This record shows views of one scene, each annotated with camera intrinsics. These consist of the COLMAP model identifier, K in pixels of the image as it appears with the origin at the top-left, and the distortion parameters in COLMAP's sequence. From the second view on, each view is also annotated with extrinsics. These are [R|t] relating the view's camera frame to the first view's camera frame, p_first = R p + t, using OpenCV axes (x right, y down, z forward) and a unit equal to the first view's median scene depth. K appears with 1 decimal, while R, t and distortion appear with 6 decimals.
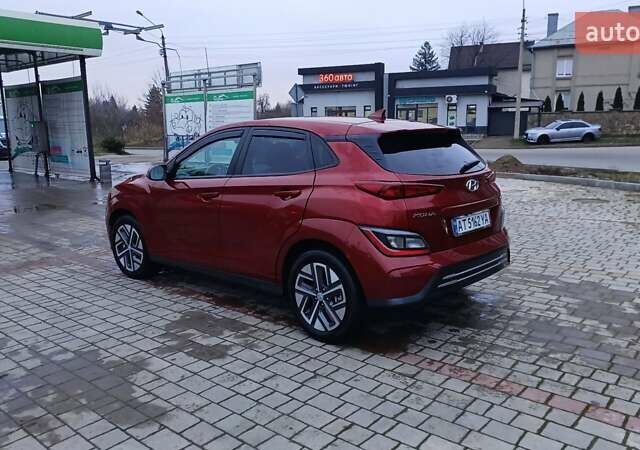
lens RADIAL K [[535.7, 0, 324.6], [0, 535.7, 227.4], [0, 0, 1]] dist [0.082161, -0.132736]
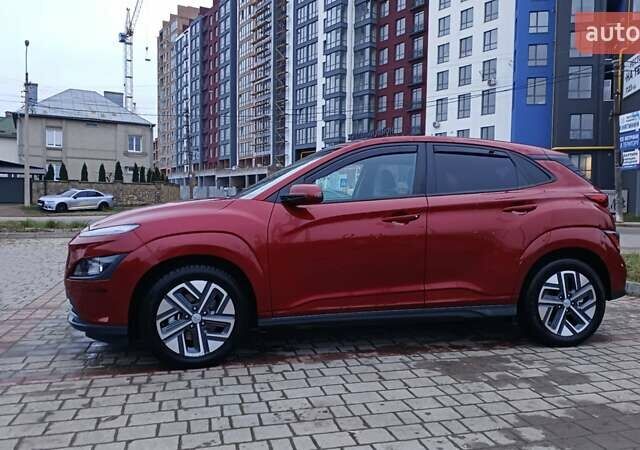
lens RADIAL K [[535.7, 0, 321.9], [0, 535.7, 225.0], [0, 0, 1]] dist [0.082161, -0.132736]
pose [[0.572955, -0.012818, 0.819487, -1.077785], [0.128116, 0.988987, -0.074105, -0.005032], [-0.809512, 0.147448, 0.568287, 0.709225]]
